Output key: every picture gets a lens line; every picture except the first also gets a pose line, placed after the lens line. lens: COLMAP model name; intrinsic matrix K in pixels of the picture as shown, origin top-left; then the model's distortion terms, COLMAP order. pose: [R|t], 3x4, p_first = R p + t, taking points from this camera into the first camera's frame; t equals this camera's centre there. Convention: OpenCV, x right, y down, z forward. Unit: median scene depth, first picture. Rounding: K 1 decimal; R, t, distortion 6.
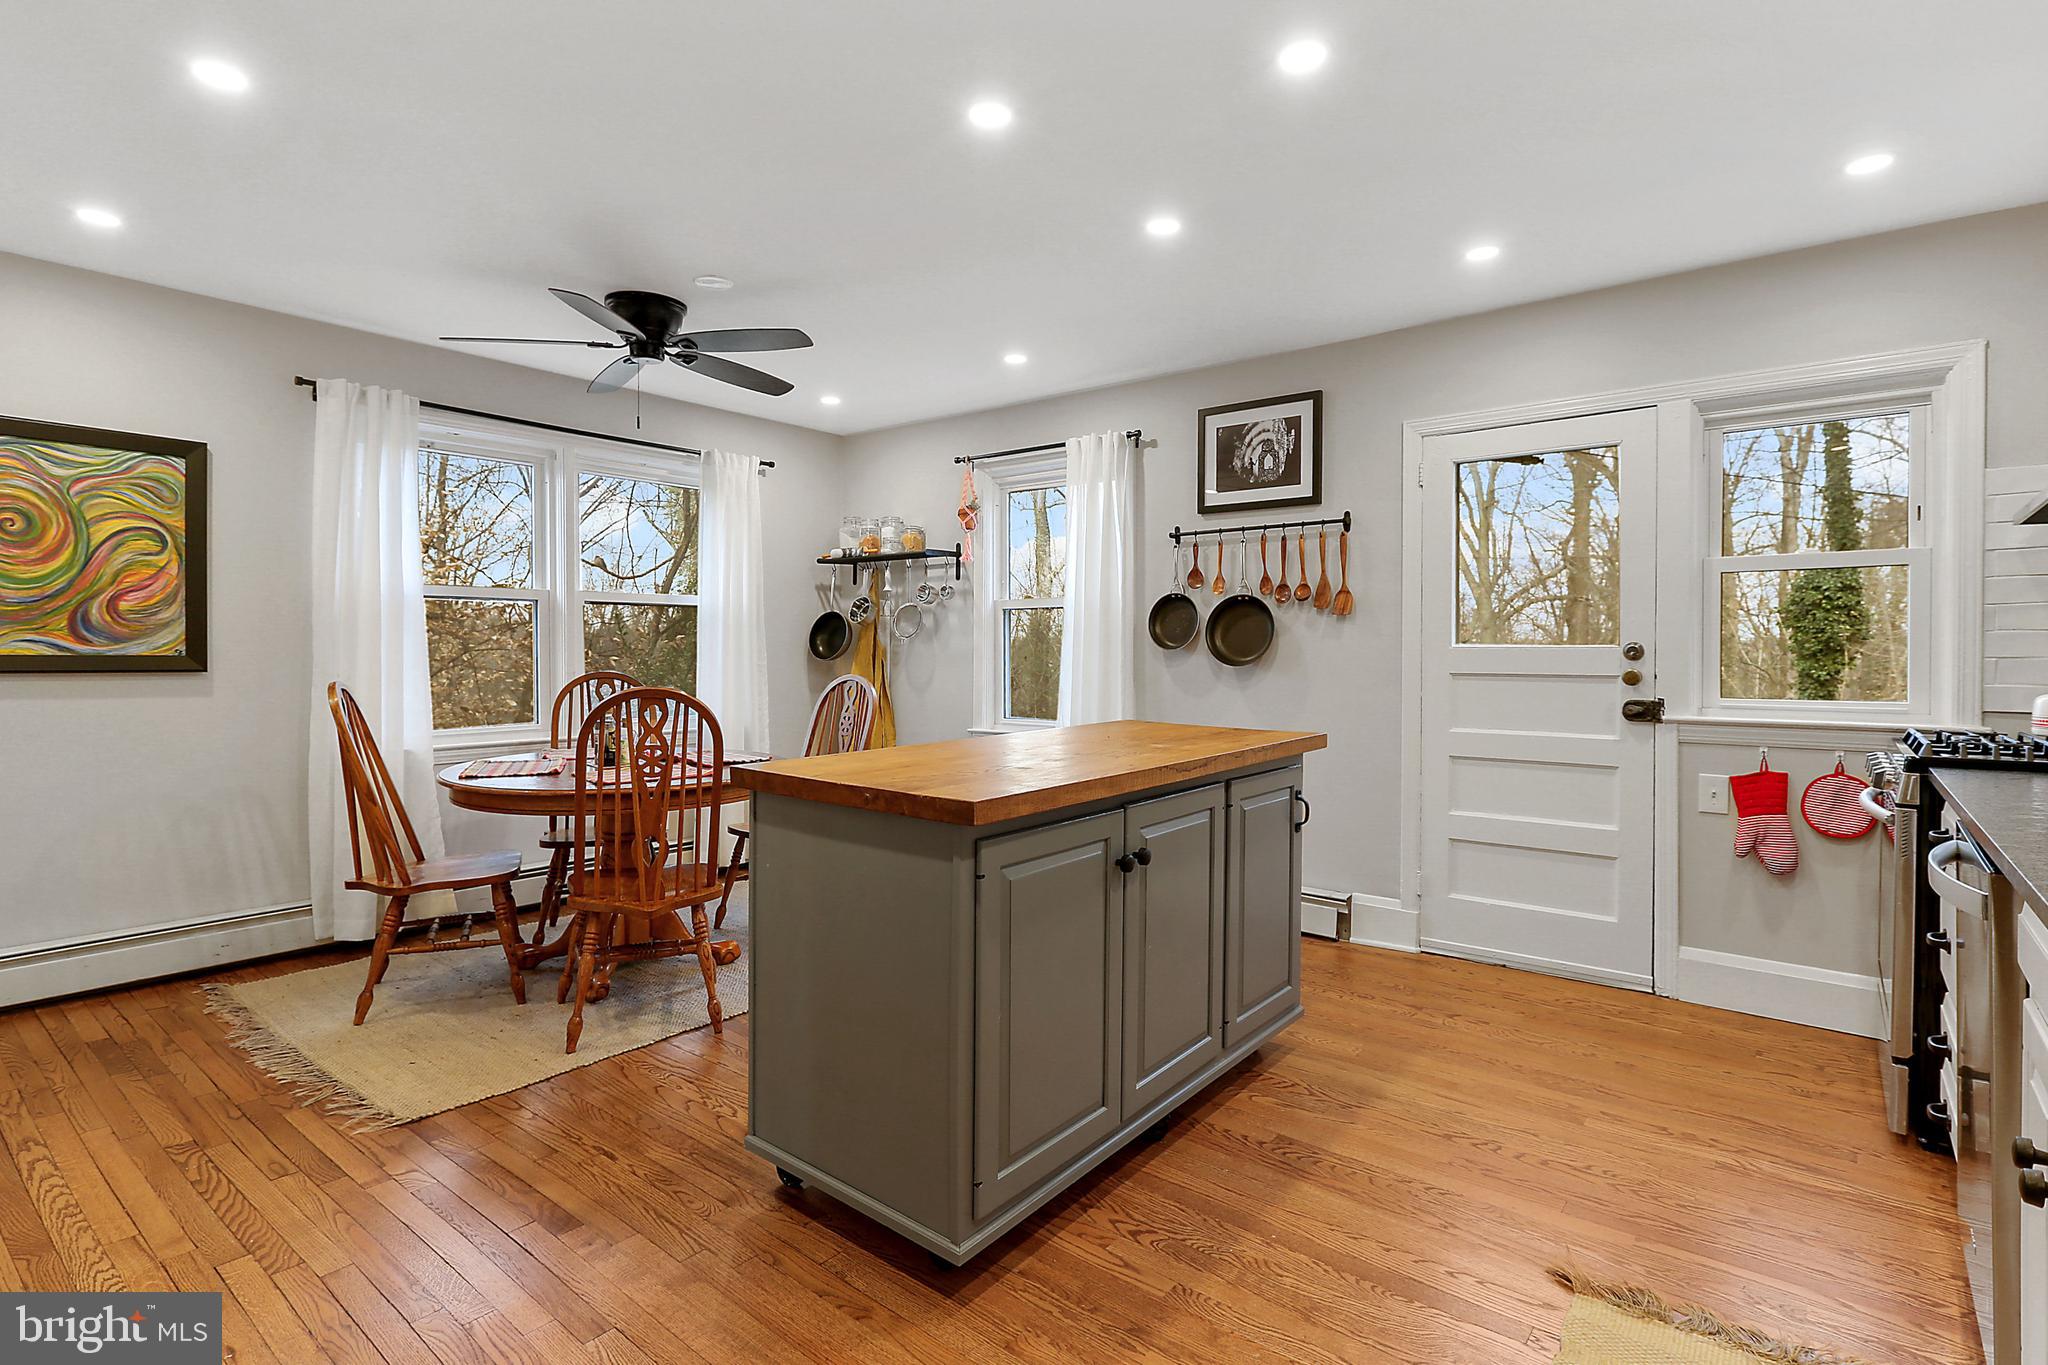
lens RADIAL K [[995.1, 0, 1016.5], [0, 995.1, 661.9], [0, 0, 1]] dist [-0.000176, -0.000570]
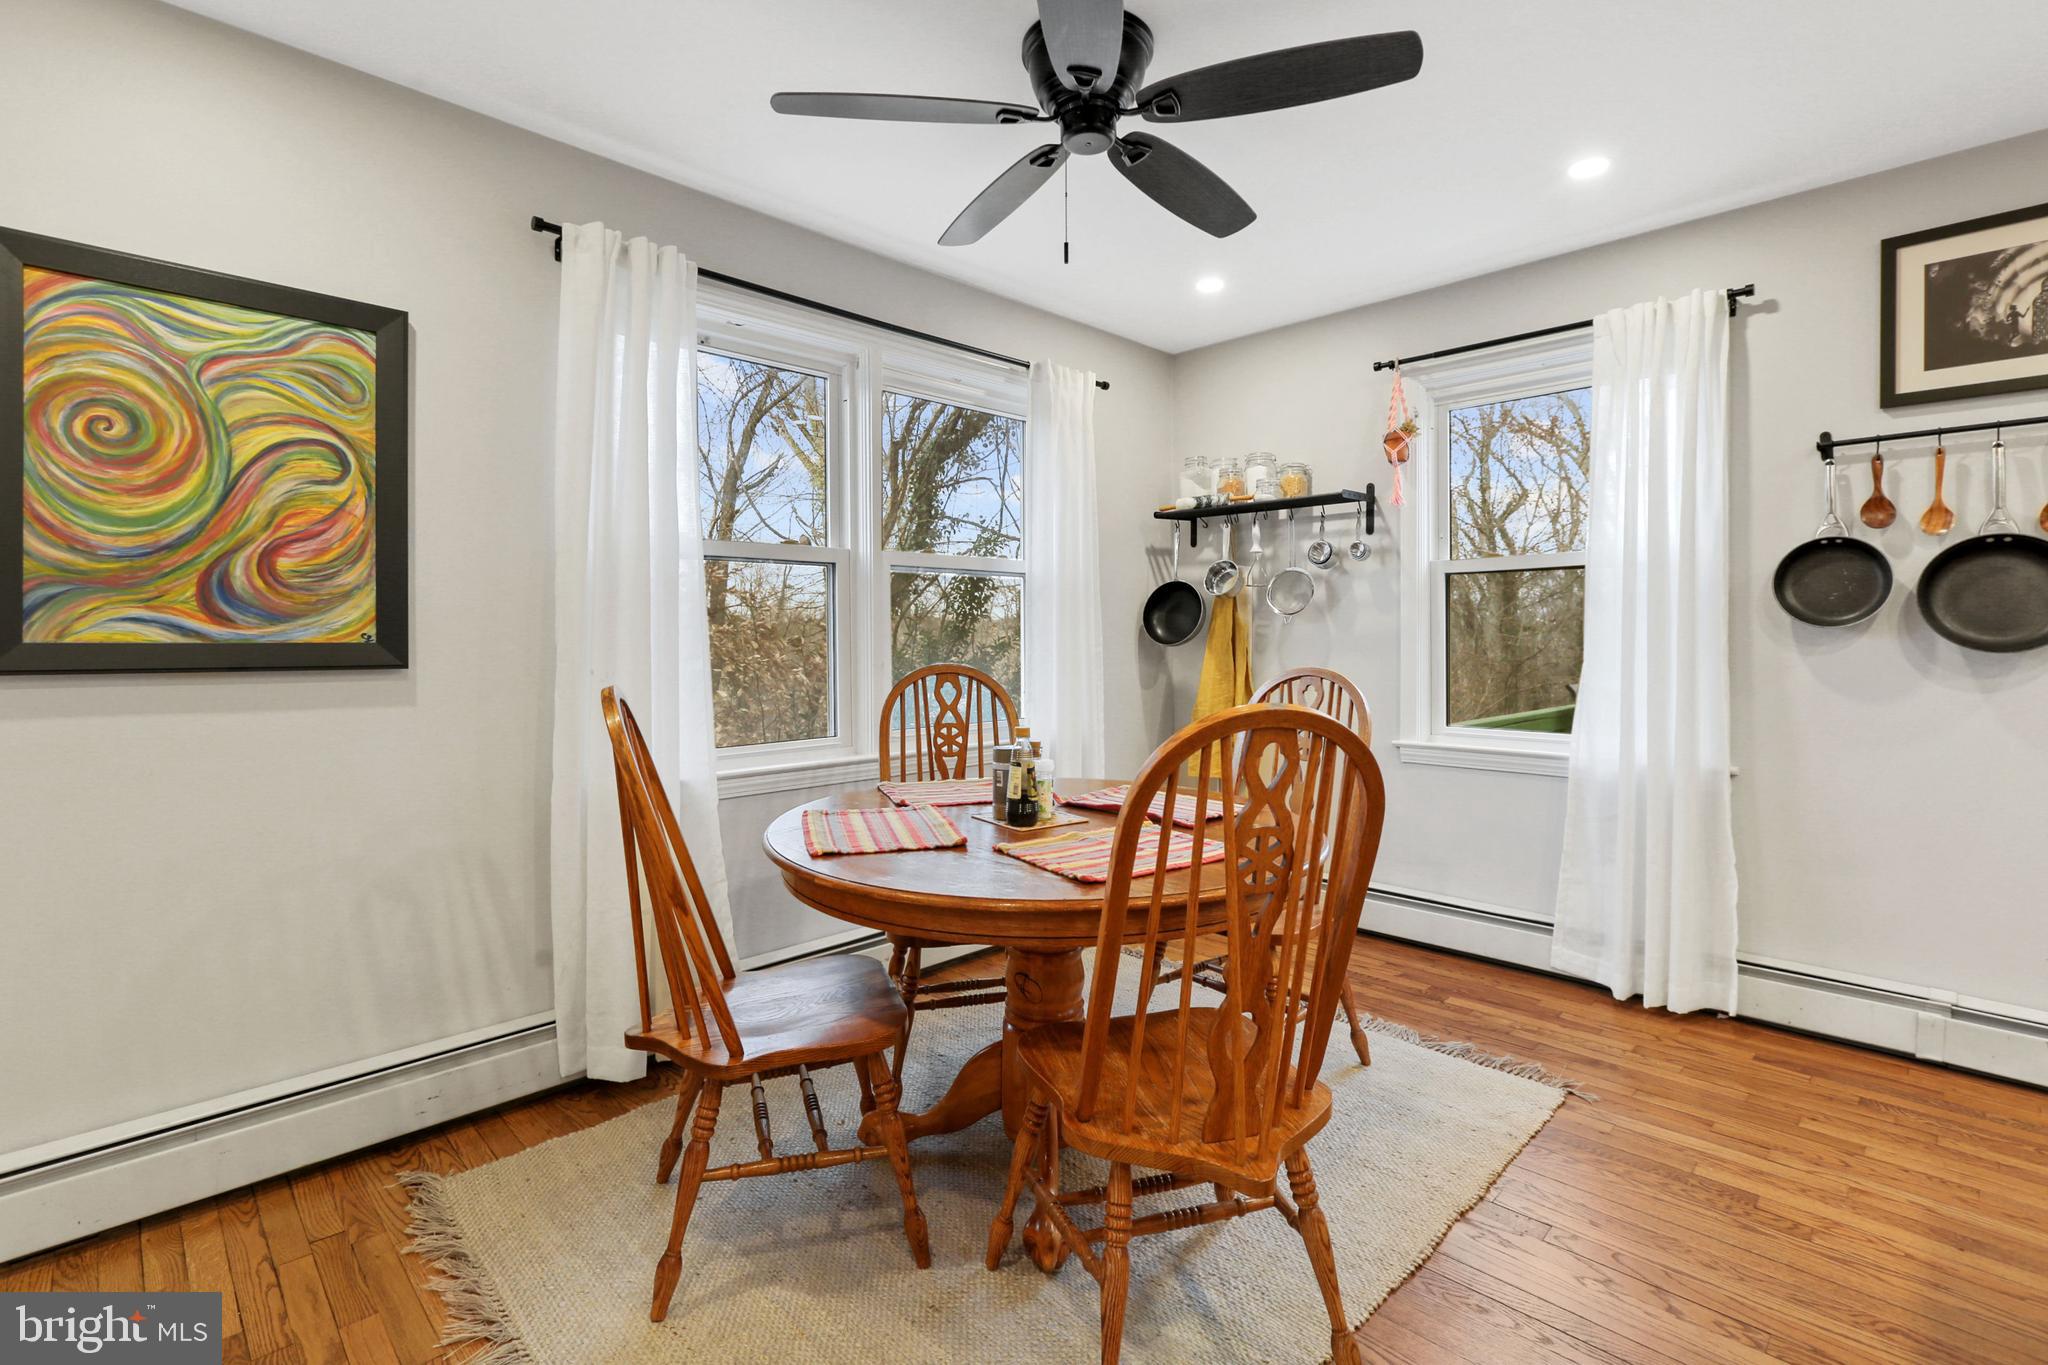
lens RADIAL K [[930.1, 0, 1016.9], [0, 930.1, 641.1], [0, 0, 1]] dist [-0.000568, -0.001090]
pose [[0.993355, -0.004790, -0.114988, -0.317589], [0.004026, 0.999968, -0.006868, -0.001577], [0.115018, 0.006360, 0.993343, 0.402874]]
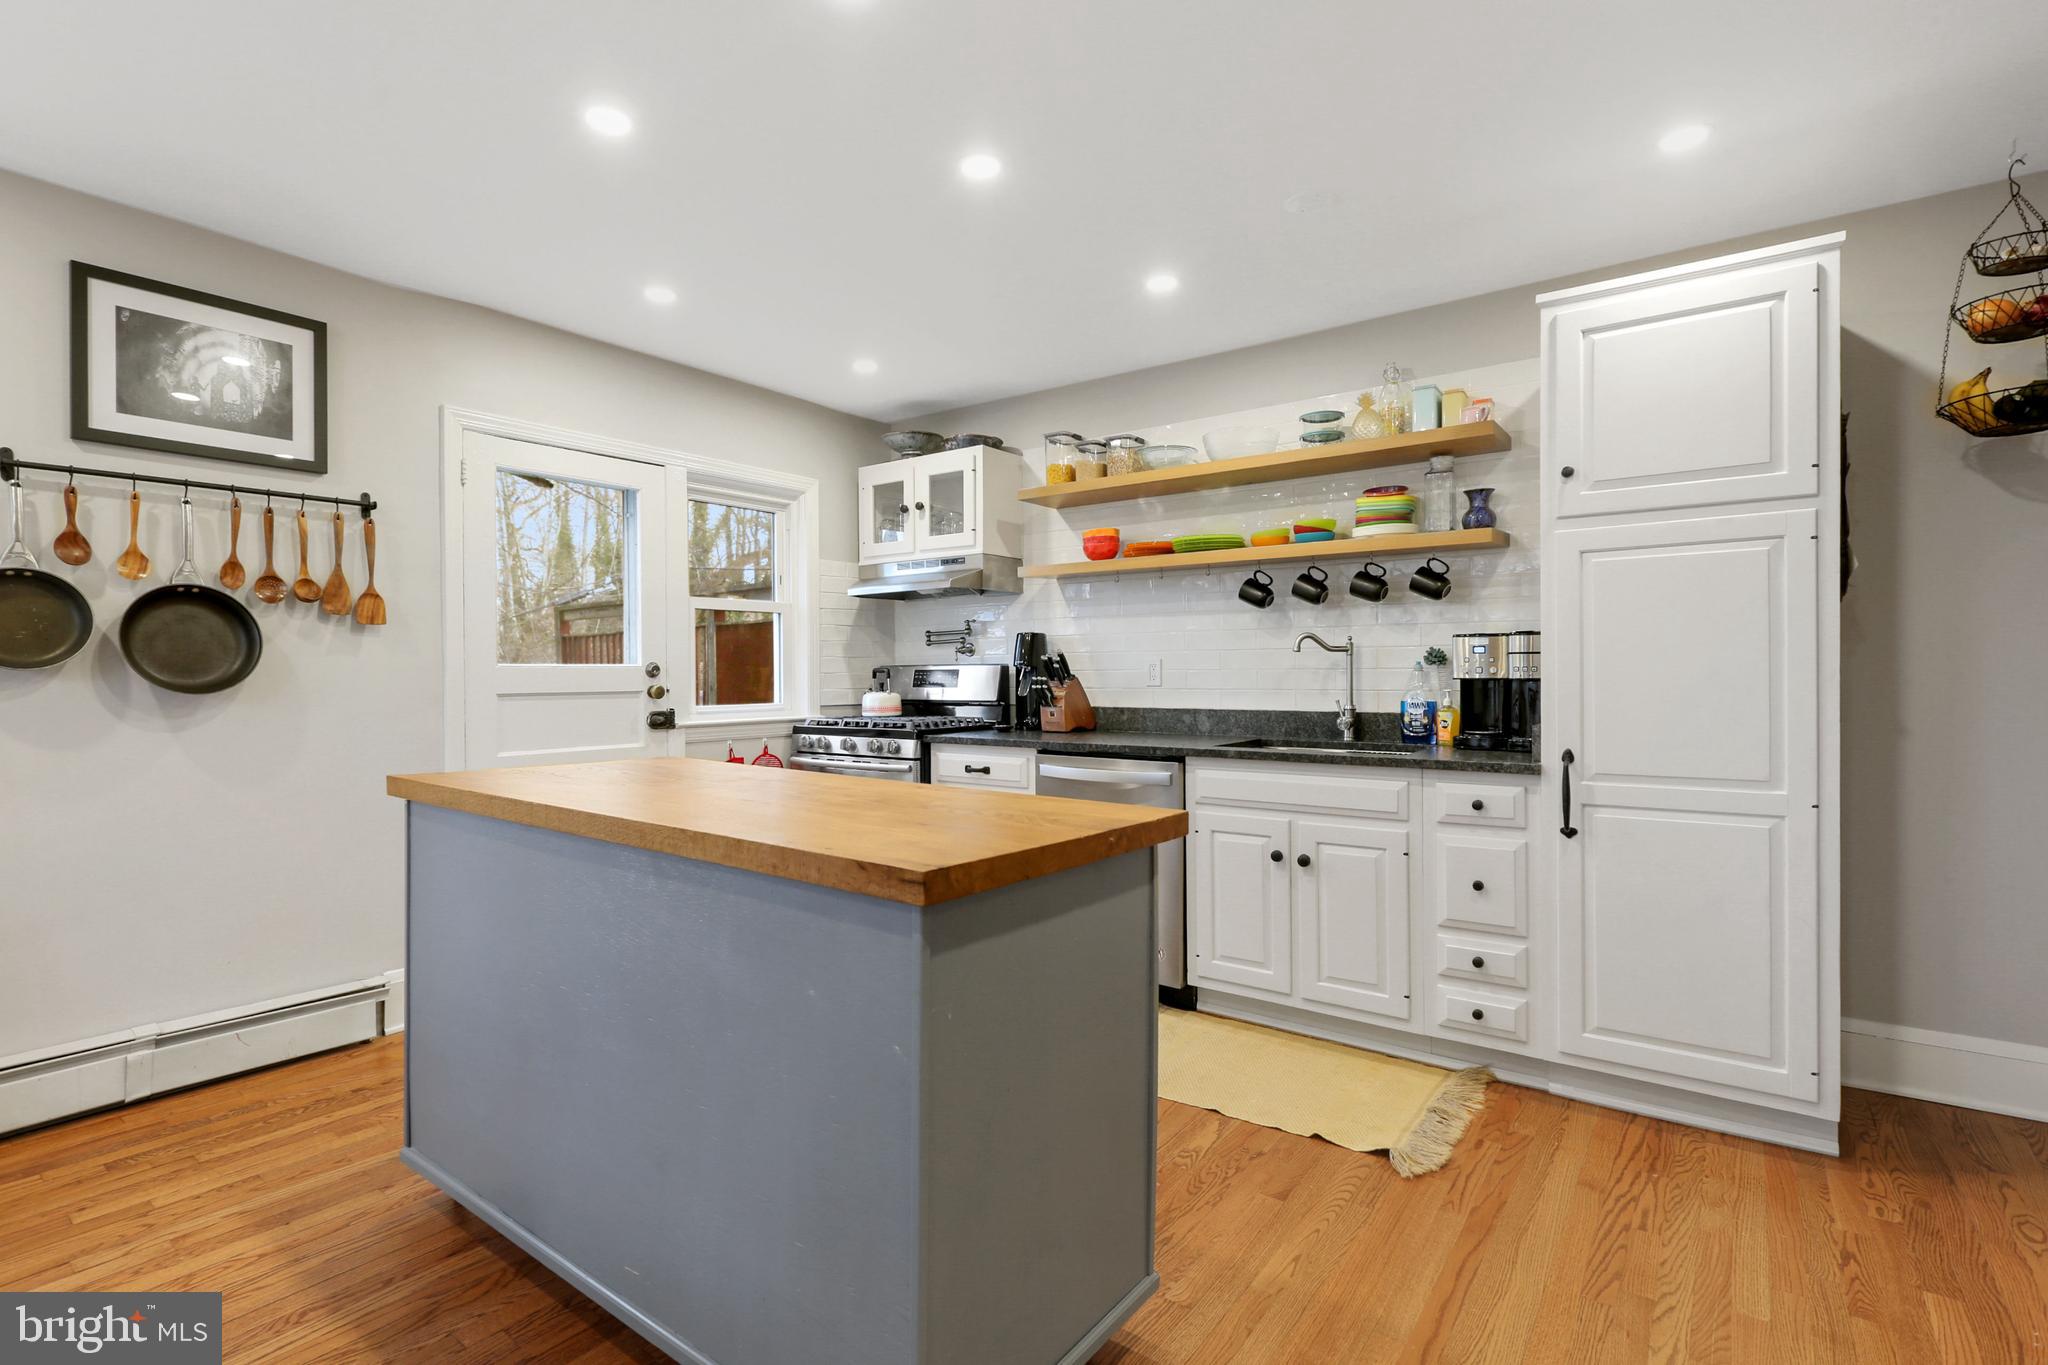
lens RADIAL K [[955.2, 0, 1022.0], [0, 955.2, 680.1], [0, 0, 1]] dist [-0.000401, -0.000181]
pose [[-0.034814, -0.013751, 0.999299, -0.444078], [0.013179, 0.999812, 0.014217, -0.007258], [-0.999307, 0.013665, -0.034626, 0.512301]]
